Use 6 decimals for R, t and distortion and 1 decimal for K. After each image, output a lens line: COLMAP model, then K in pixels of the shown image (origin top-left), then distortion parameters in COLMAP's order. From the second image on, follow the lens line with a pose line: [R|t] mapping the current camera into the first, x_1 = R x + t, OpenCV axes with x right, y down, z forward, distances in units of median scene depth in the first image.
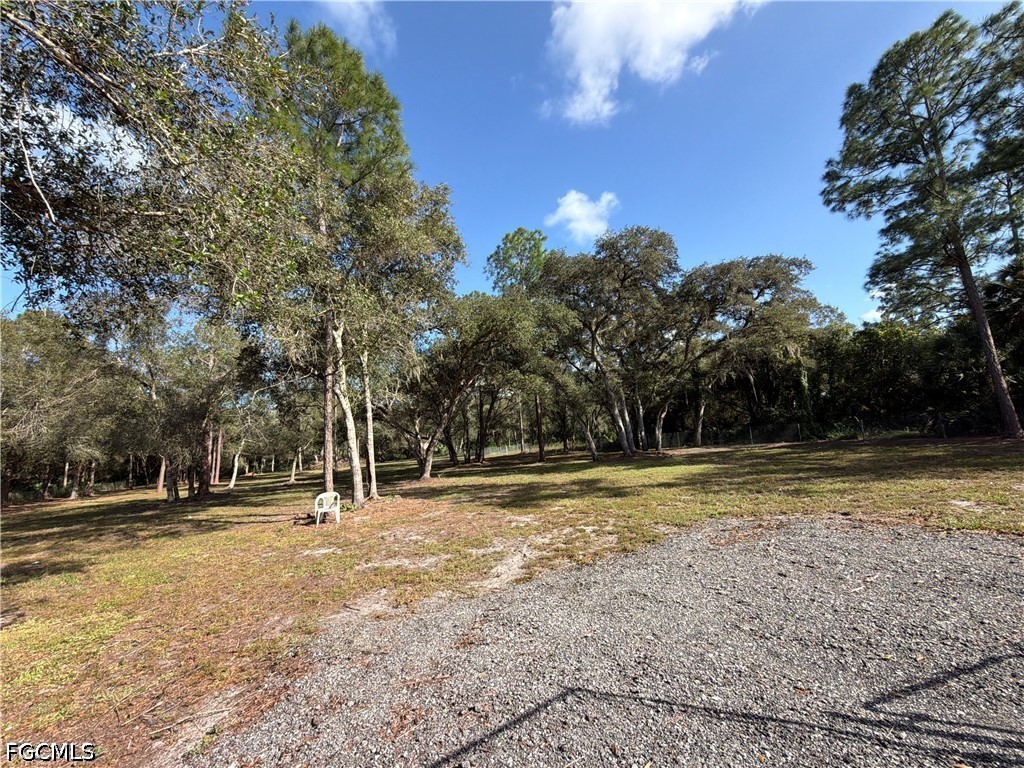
lens RADIAL K [[409.0, 0, 510.9], [0, 409.0, 383.0], [0, 0, 1]] dist [0.001881, 0.000136]
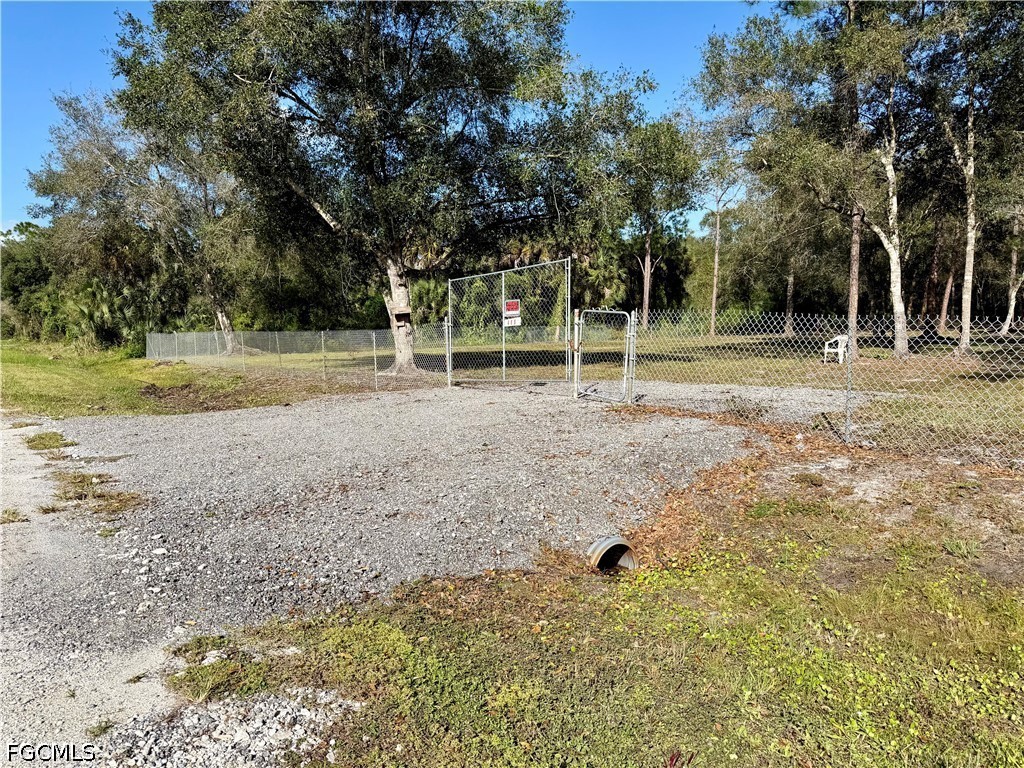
lens RADIAL K [[703.6, 0, 517.9], [0, 703.6, 390.7], [0, 0, 1]] dist [0.052765, -0.013104]
pose [[0.190600, 0.179480, -0.965121, 1.047912], [0.141772, 0.967805, 0.207977, -0.078777], [0.971376, -0.176468, 0.159018, -0.090550]]
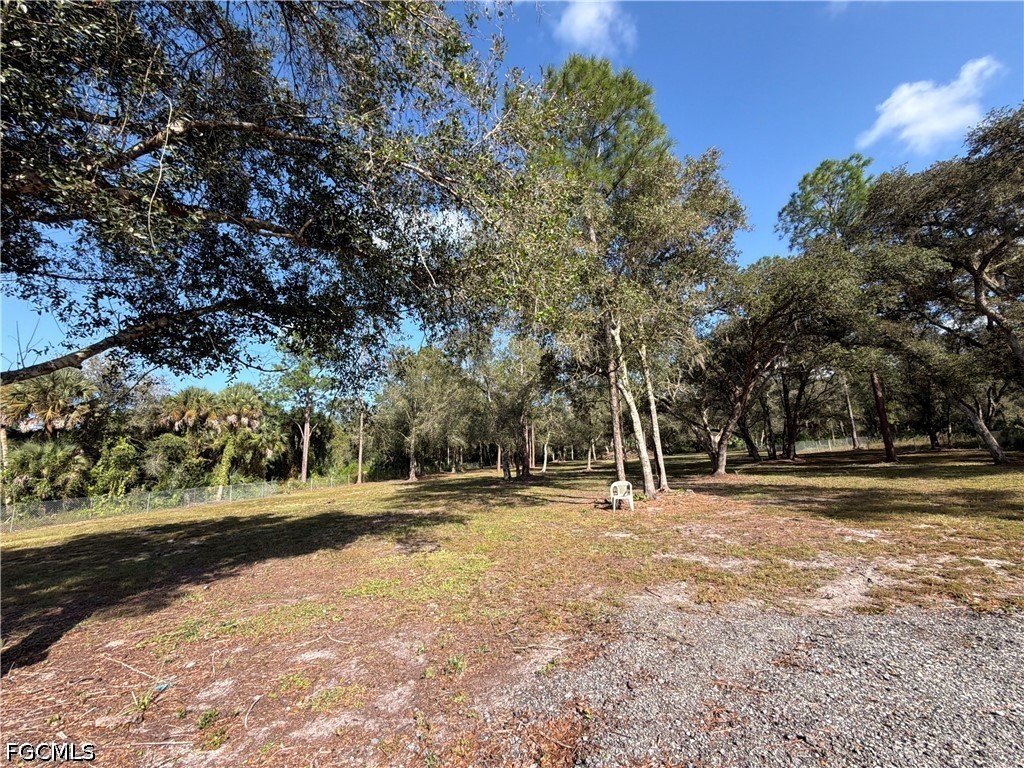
lens RADIAL K [[409.0, 0, 511.2], [0, 409.0, 382.4], [0, 0, 1]] dist [0.001881, 0.000136]
pose [[0.786452, -0.074671, -0.613121, 0.001336], [0.084967, 0.996307, -0.012351, -0.000338], [0.611779, -0.042381, 0.789892, -0.005167]]
